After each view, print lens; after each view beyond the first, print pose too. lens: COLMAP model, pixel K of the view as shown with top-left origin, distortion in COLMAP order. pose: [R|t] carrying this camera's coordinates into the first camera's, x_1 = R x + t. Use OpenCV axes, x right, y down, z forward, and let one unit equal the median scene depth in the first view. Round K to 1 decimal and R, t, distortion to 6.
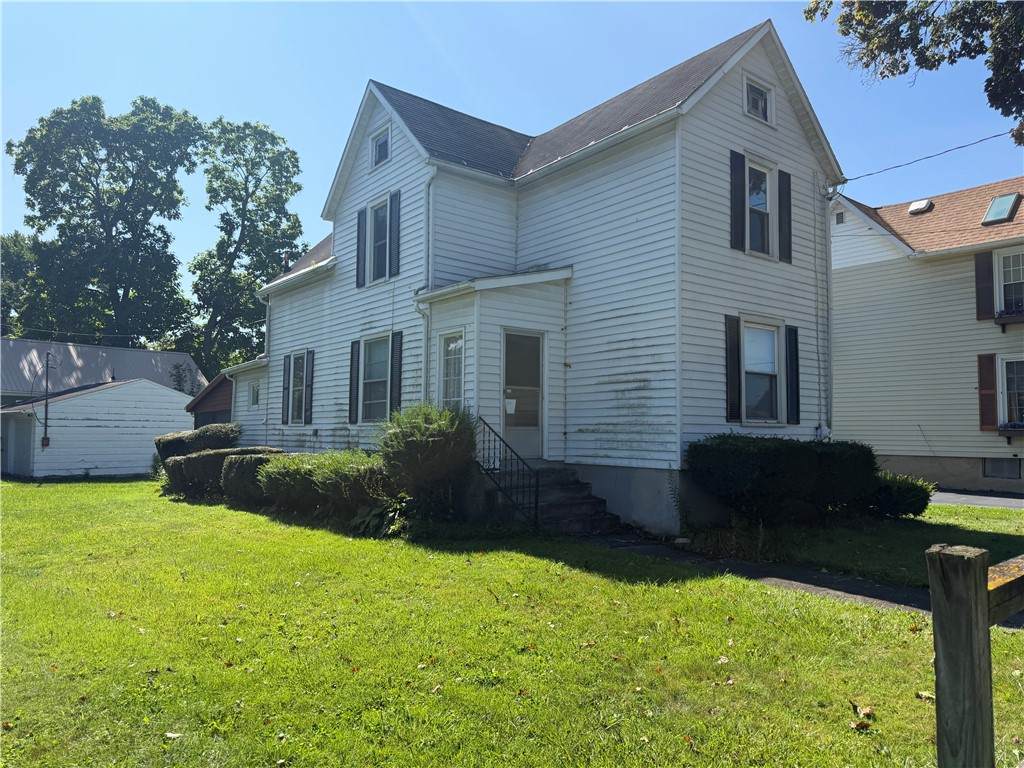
lens RADIAL K [[699.3, 0, 512.0], [0, 699.3, 384.0], [0, 0, 1]] dist [-0.000949, -0.000651]
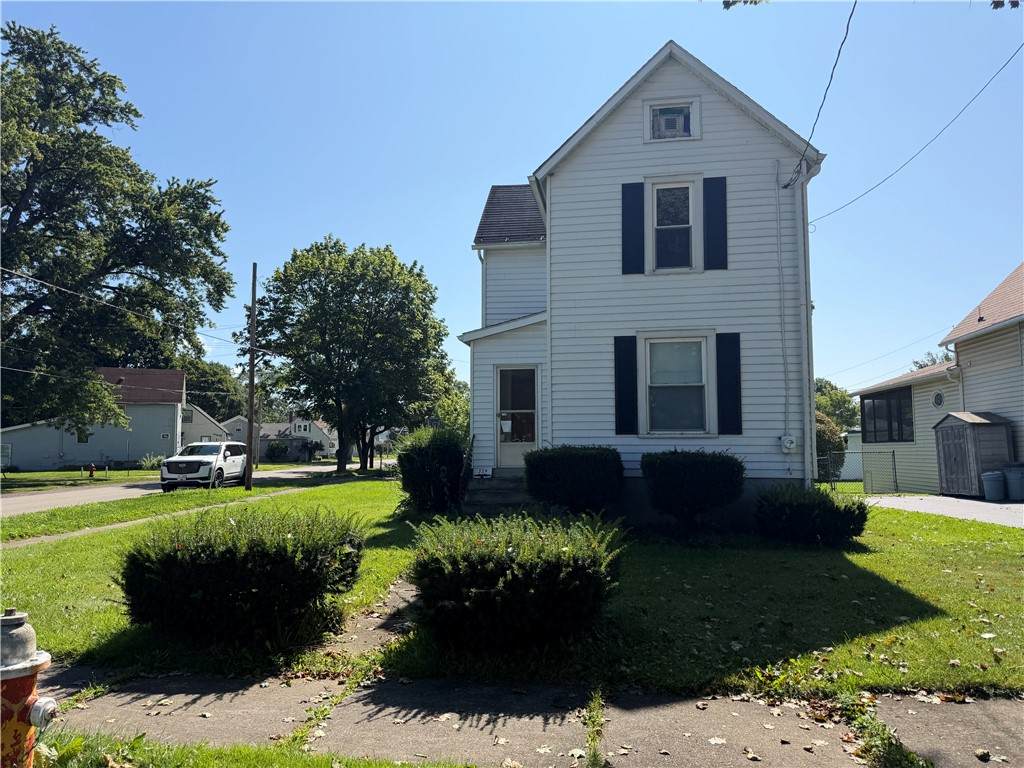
lens RADIAL K [[736.0, 0, 512.0], [0, 736.0, 384.0], [0, 0, 1]] dist [0.009279, 0.002070]
pose [[0.676972, -0.073985, -0.732281, 0.963544], [0.058805, 0.997191, -0.046386, 0.017498], [0.733656, -0.011660, 0.679421, 0.087541]]
